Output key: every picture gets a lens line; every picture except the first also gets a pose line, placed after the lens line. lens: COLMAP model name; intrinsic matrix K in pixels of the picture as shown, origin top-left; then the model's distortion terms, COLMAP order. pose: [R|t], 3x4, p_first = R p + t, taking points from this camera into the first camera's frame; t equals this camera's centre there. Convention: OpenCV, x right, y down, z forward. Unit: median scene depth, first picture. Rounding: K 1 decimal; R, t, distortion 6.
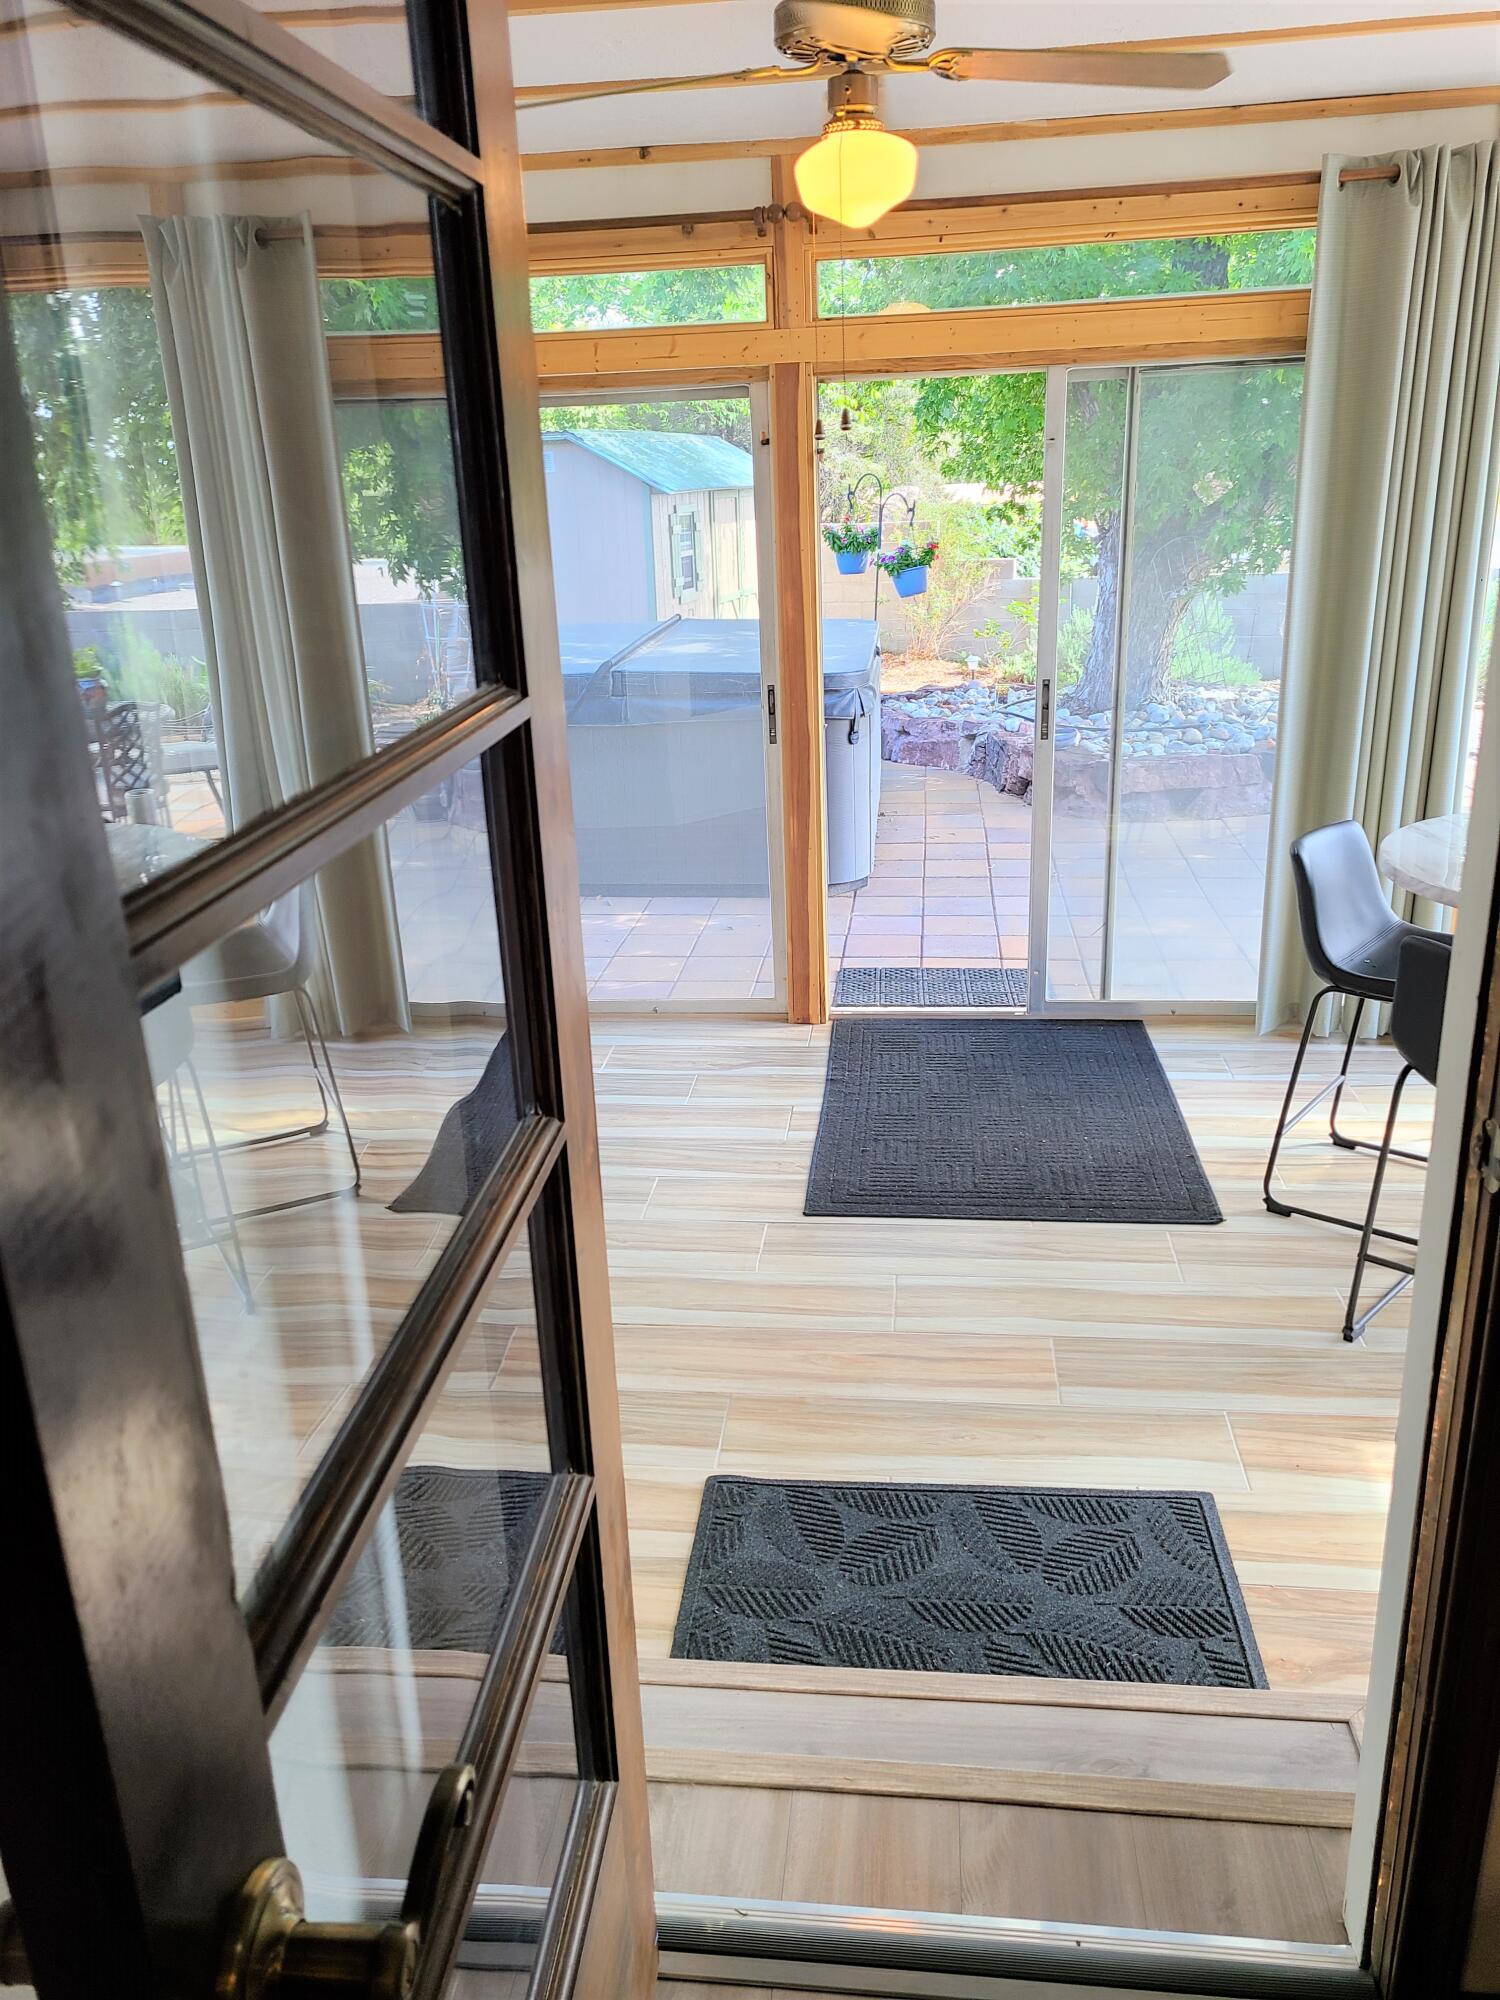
lens RADIAL K [[1491.9, 0, 758.9], [0, 1491.9, 997.8], [0, 0, 1]] dist [0.064337, -0.052109]
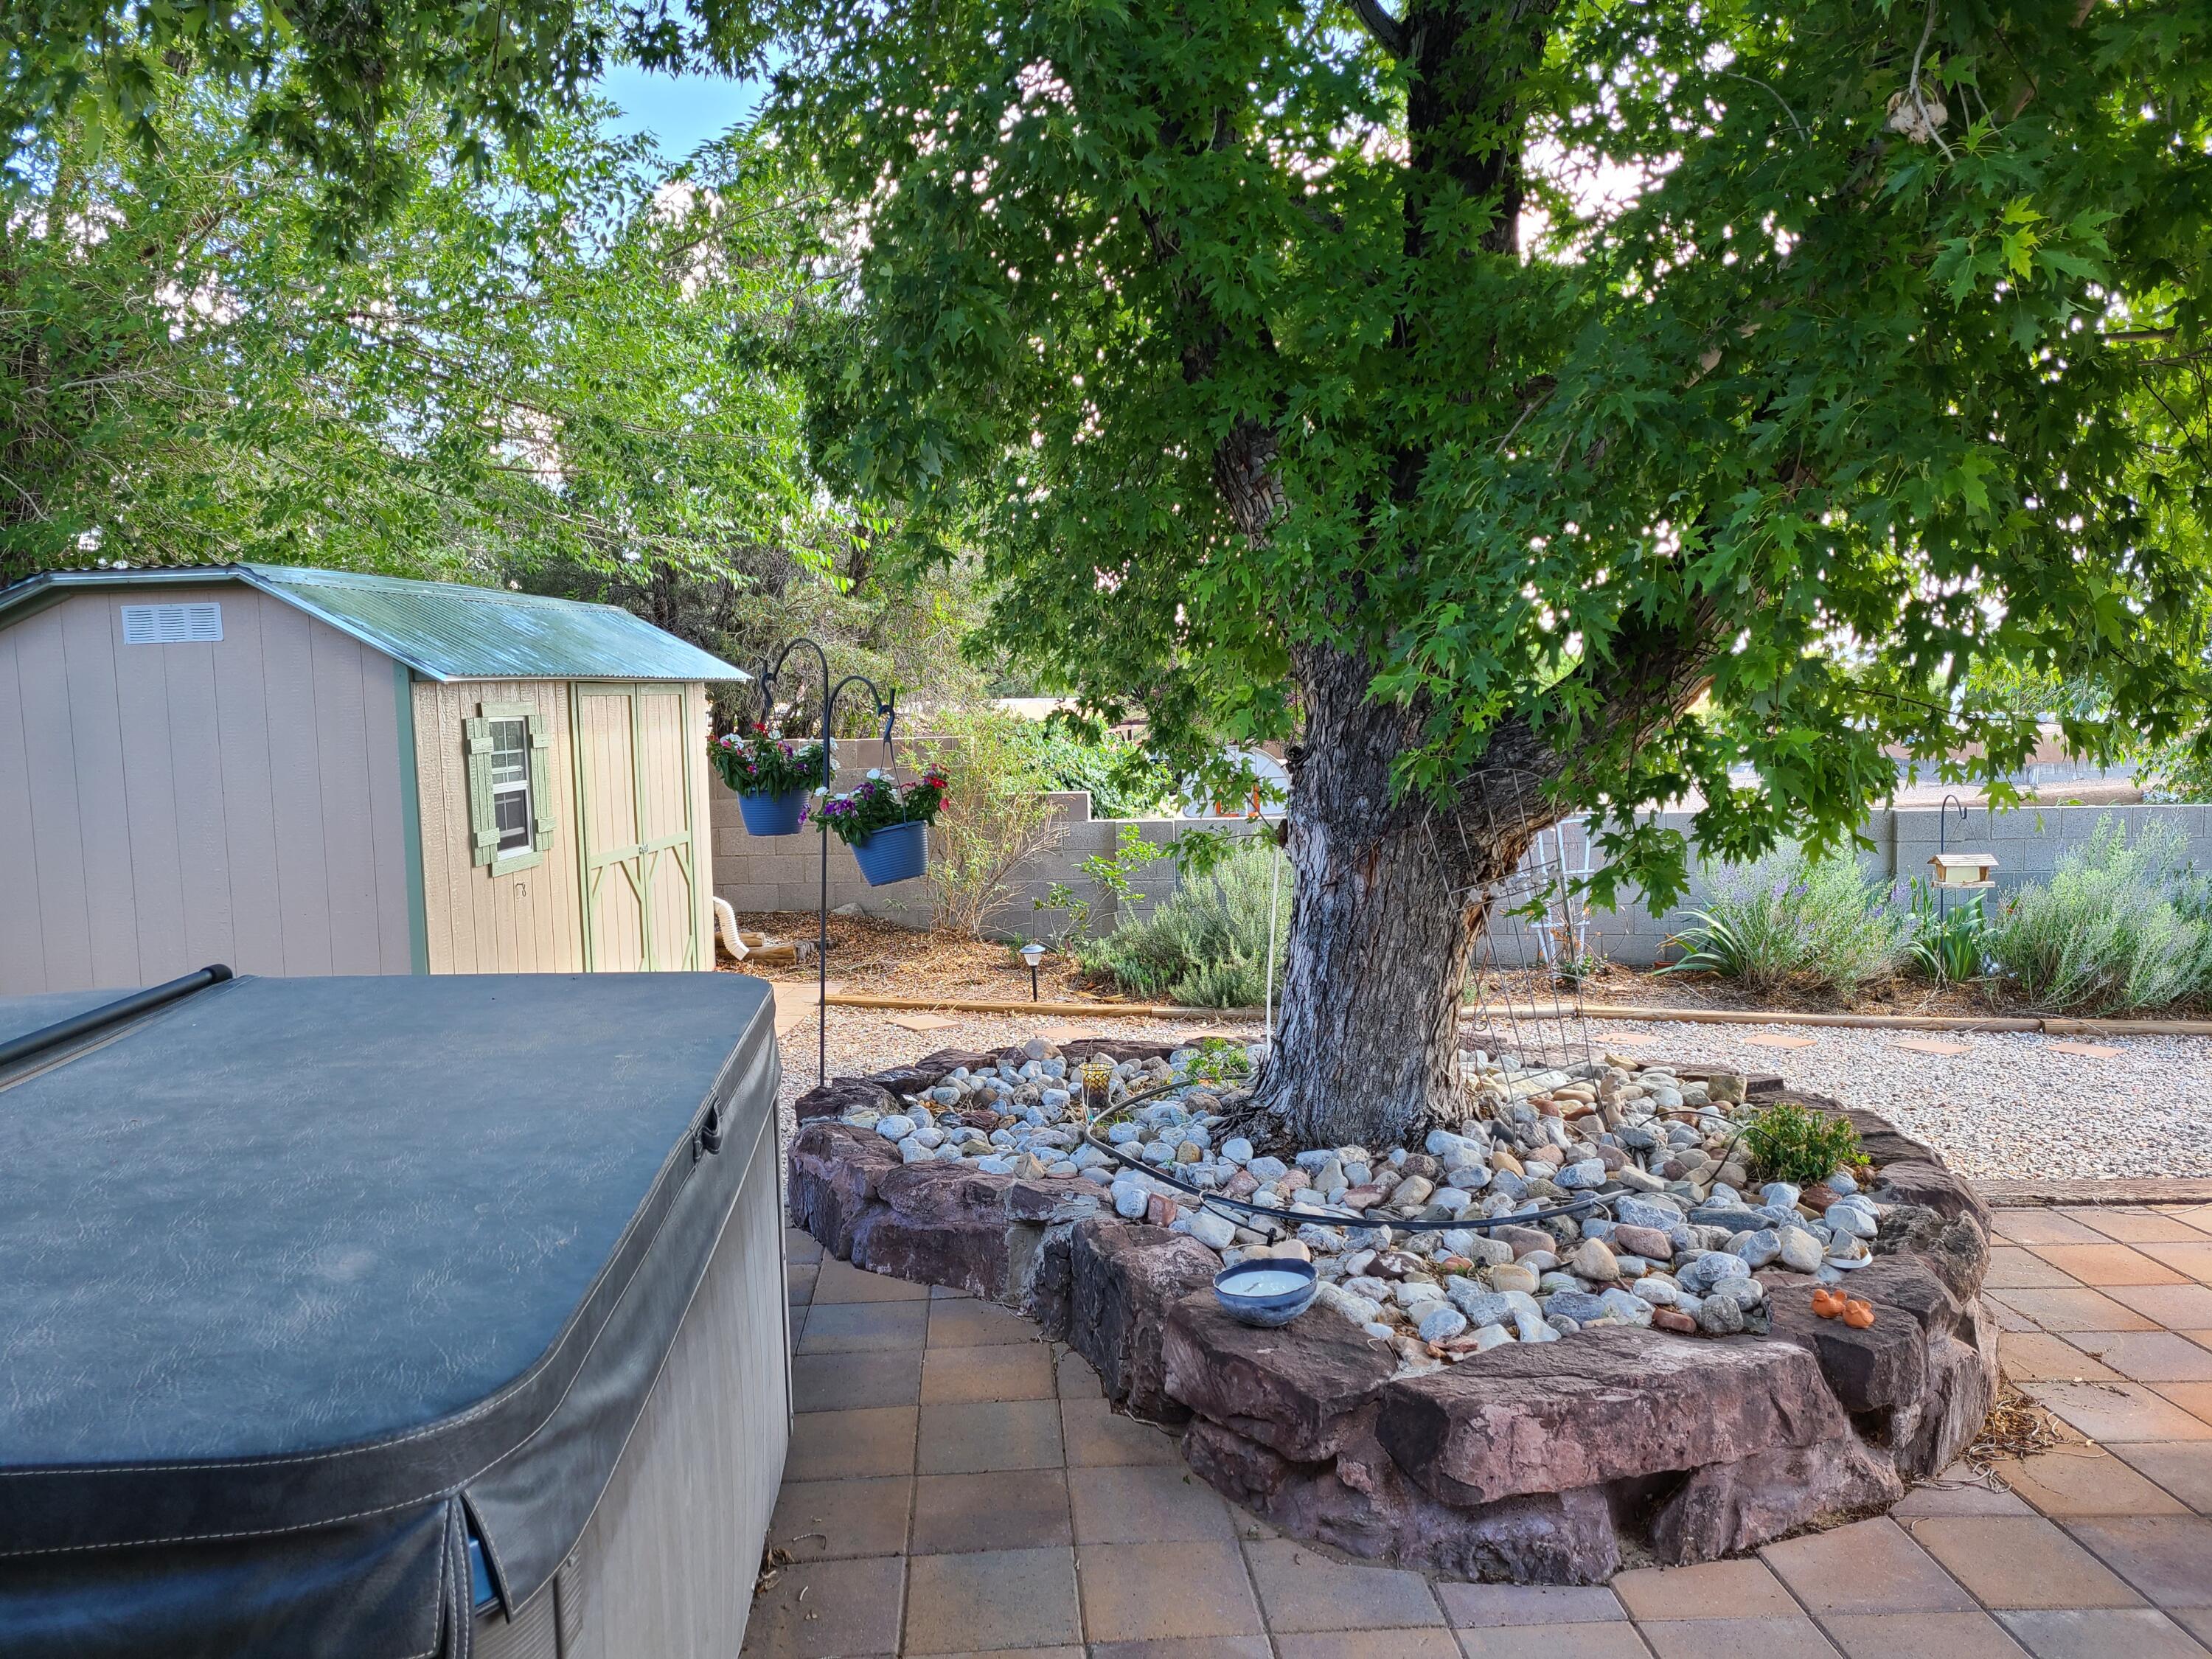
lens RADIAL K [[1650.1, 0, 1082.4], [0, 1650.1, 843.8], [0, 0, 1]] dist [0.064337, -0.052109]
pose [[0.985967, -0.005767, 0.166843, 0.079584], [0.045909, 0.970237, -0.237765, -0.167799], [-0.160506, 0.242087, 0.956886, 0.535957]]
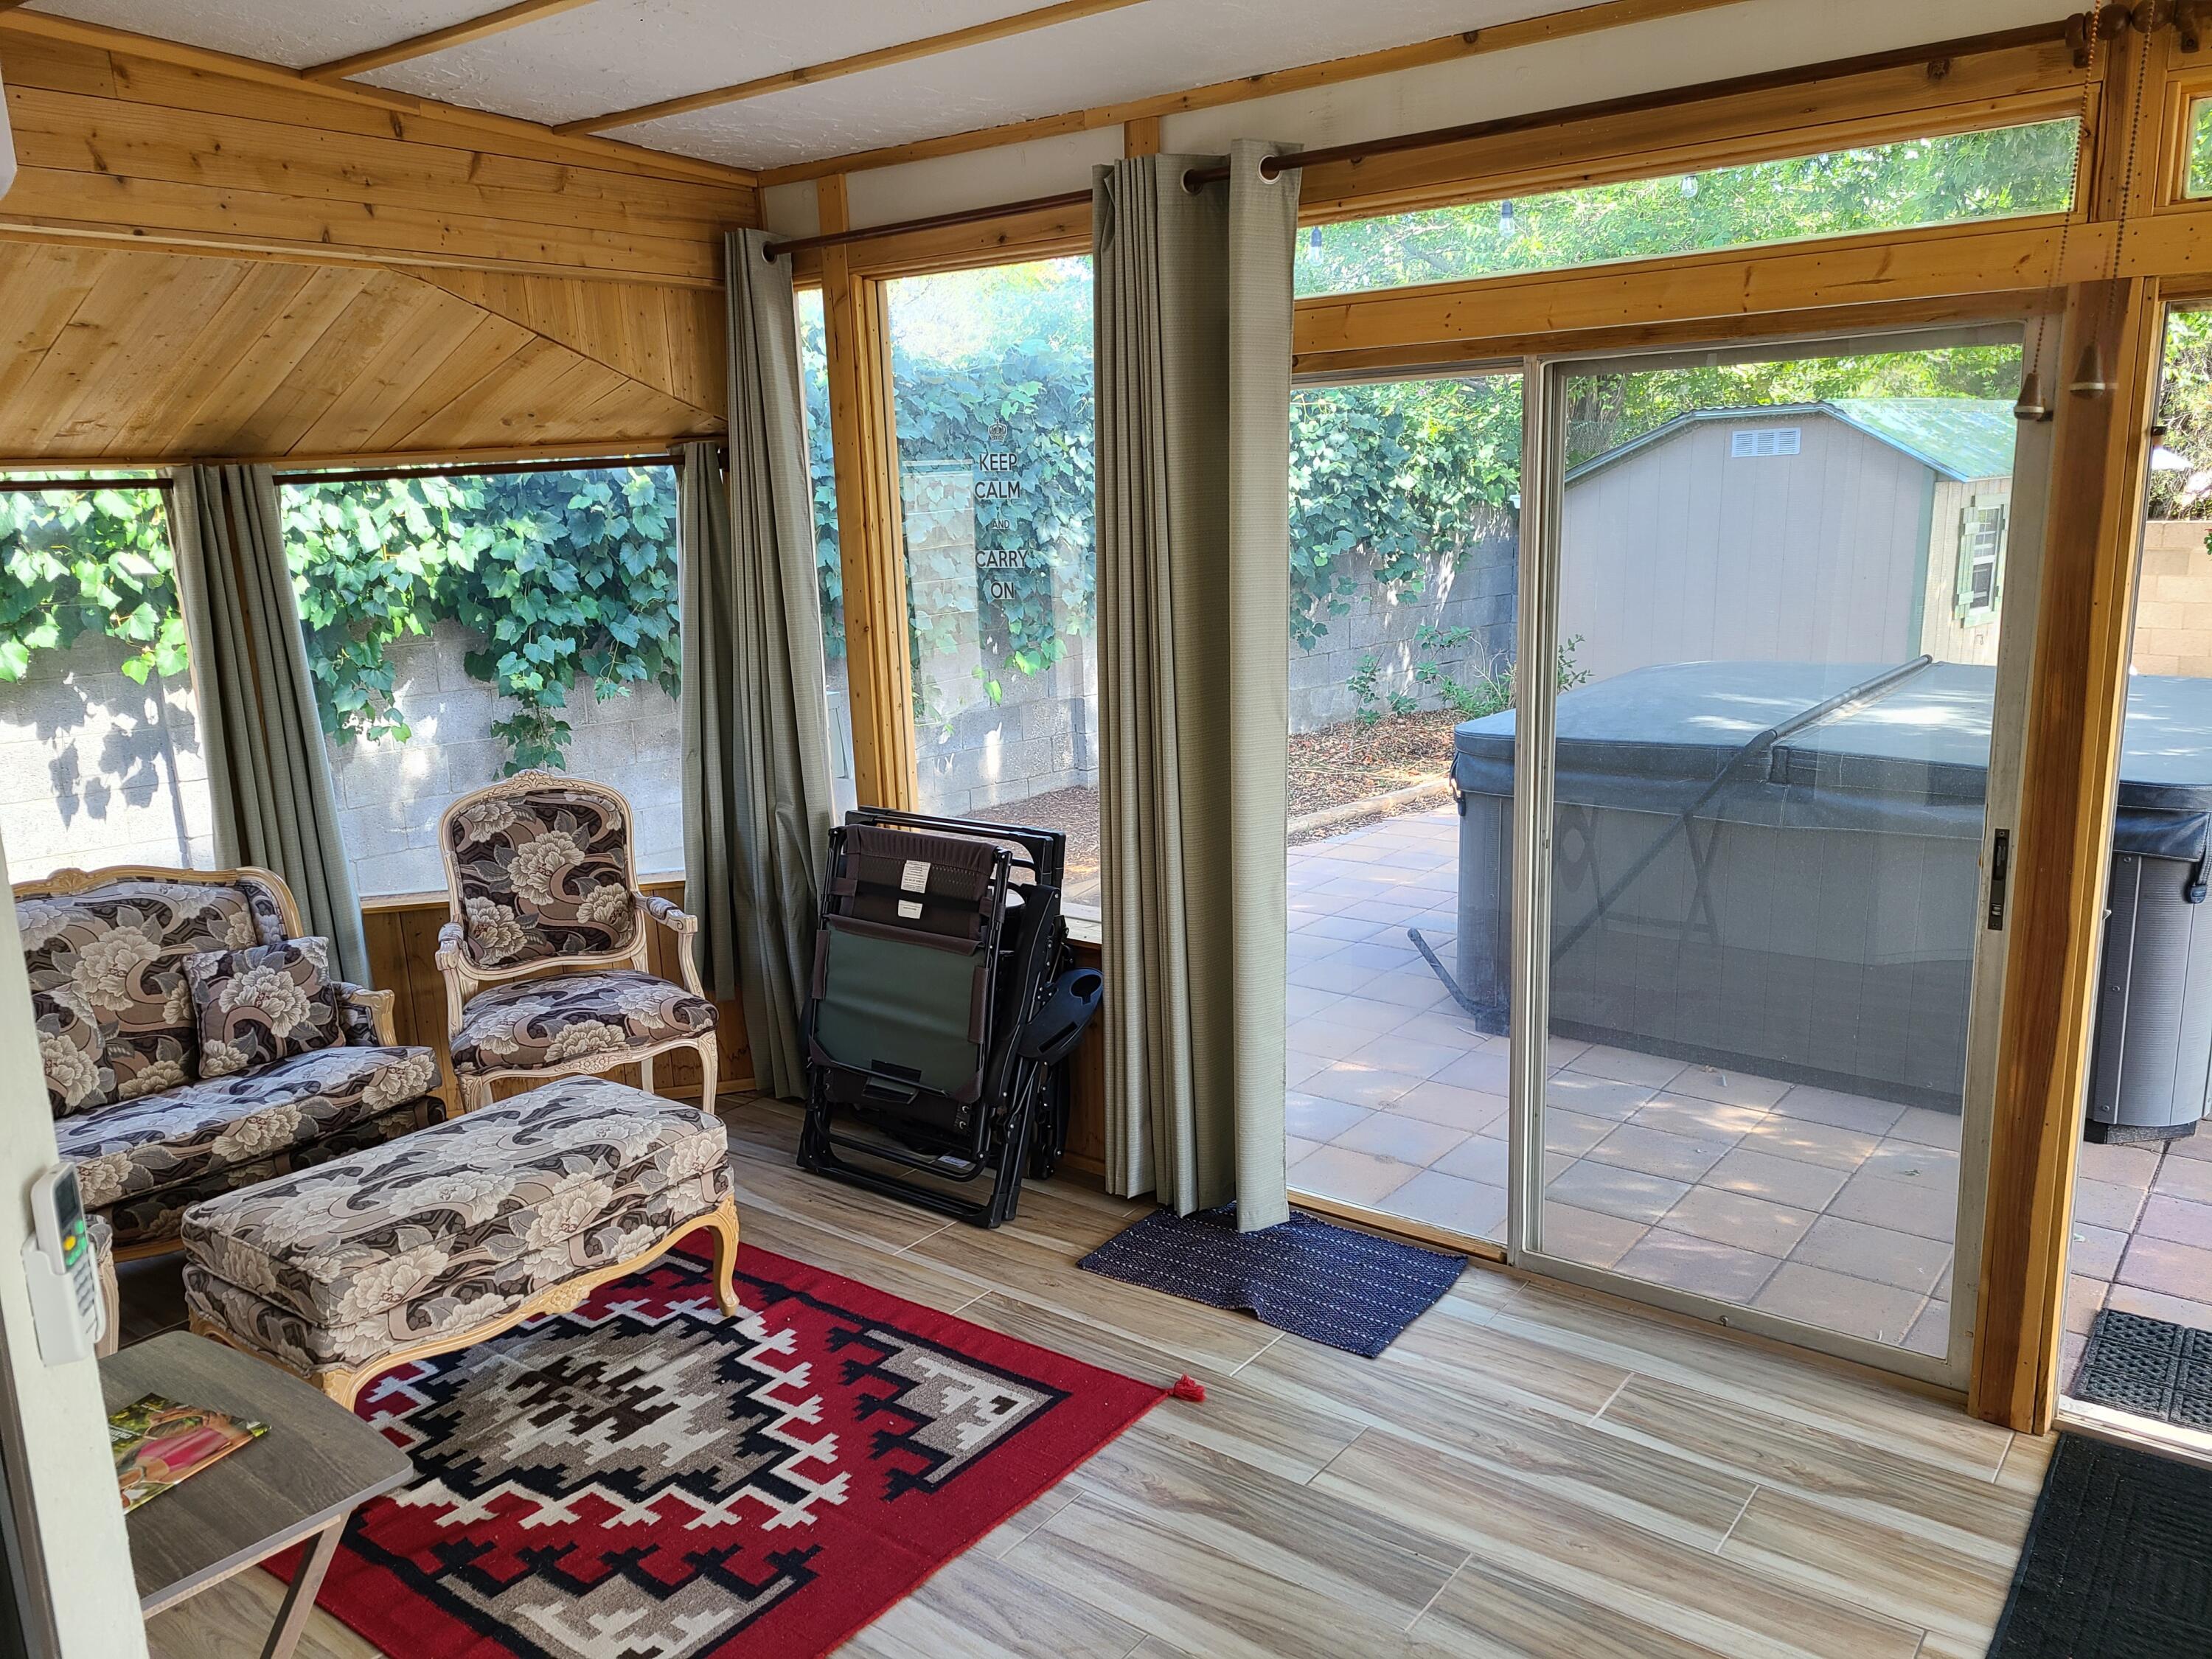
lens RADIAL K [[1650.1, 0, 1087.4], [0, 1650.1, 848.7], [0, 0, 1]] dist [0.064337, -0.052109]
pose [[0.850303, 0.121934, -0.511973, 0.020683], [-0.172740, 0.983560, -0.052643, -0.057946], [0.497137, 0.133201, 0.857387, 0.152444]]
